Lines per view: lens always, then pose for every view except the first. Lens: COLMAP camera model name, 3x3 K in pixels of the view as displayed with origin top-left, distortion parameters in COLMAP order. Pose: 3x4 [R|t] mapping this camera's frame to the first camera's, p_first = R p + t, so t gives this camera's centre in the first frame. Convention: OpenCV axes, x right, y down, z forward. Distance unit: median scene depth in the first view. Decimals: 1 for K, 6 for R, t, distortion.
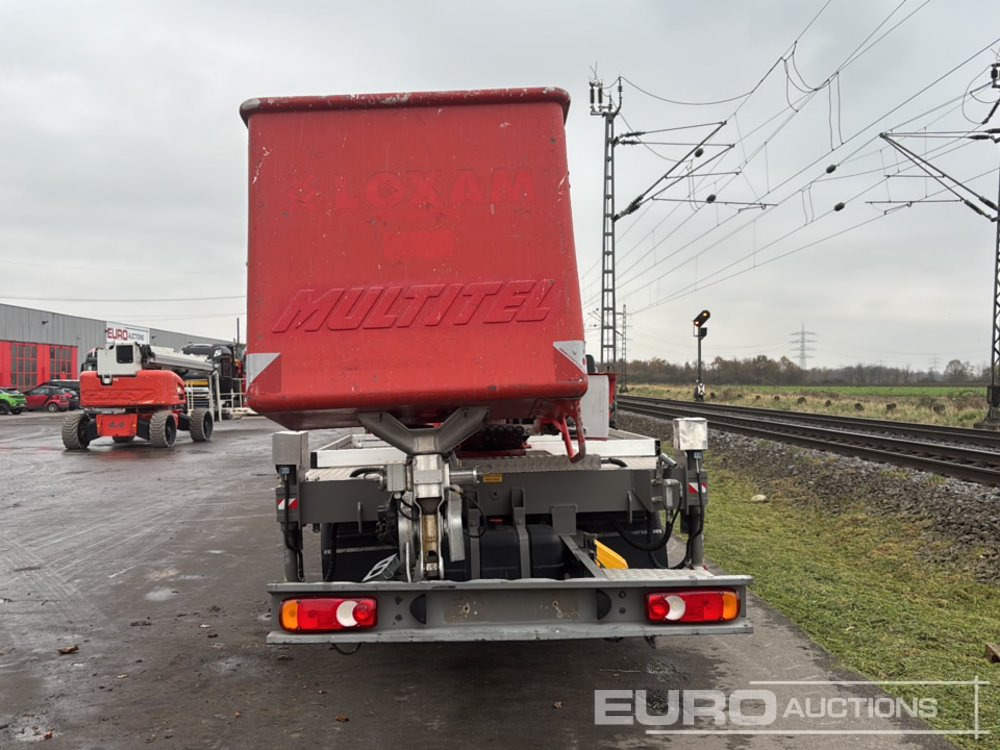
lens RADIAL K [[953.7, 0, 499.8], [0, 953.7, 407.0], [0, 0, 1]] dist [0.061525, -0.096118]
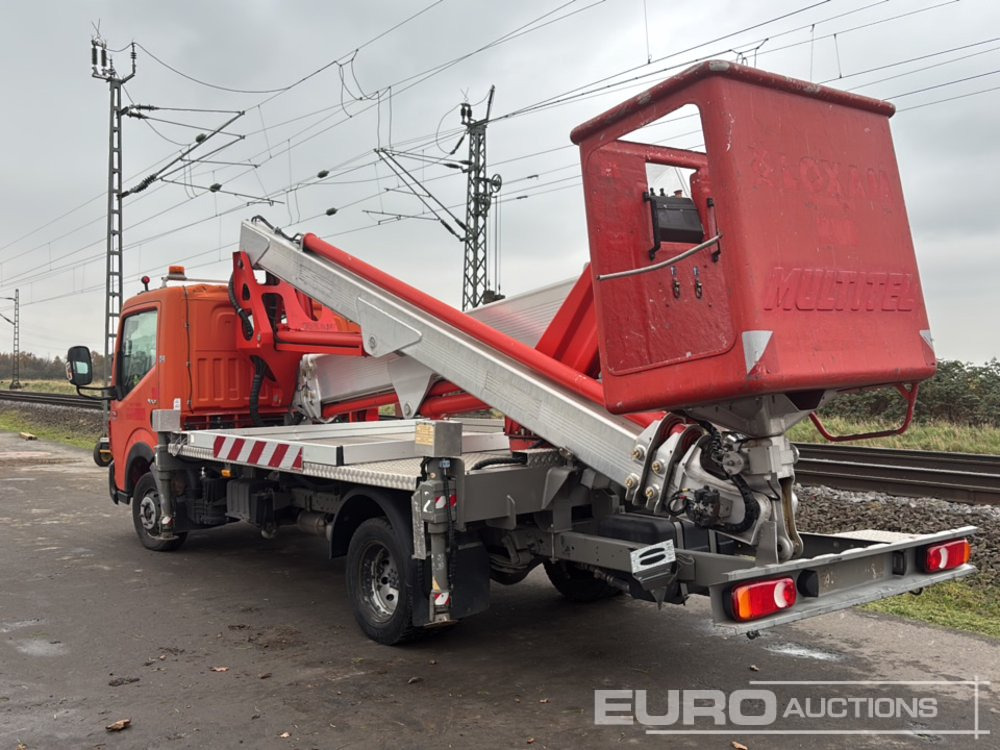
lens RADIAL K [[953.7, 0, 499.8], [0, 953.7, 407.0], [0, 0, 1]] dist [0.061525, -0.096118]
pose [[0.807050, -0.007014, 0.590441, -0.132708], [0.005352, 0.999975, 0.004563, 0.001861], [-0.590459, -0.000522, 0.807068, 0.049073]]
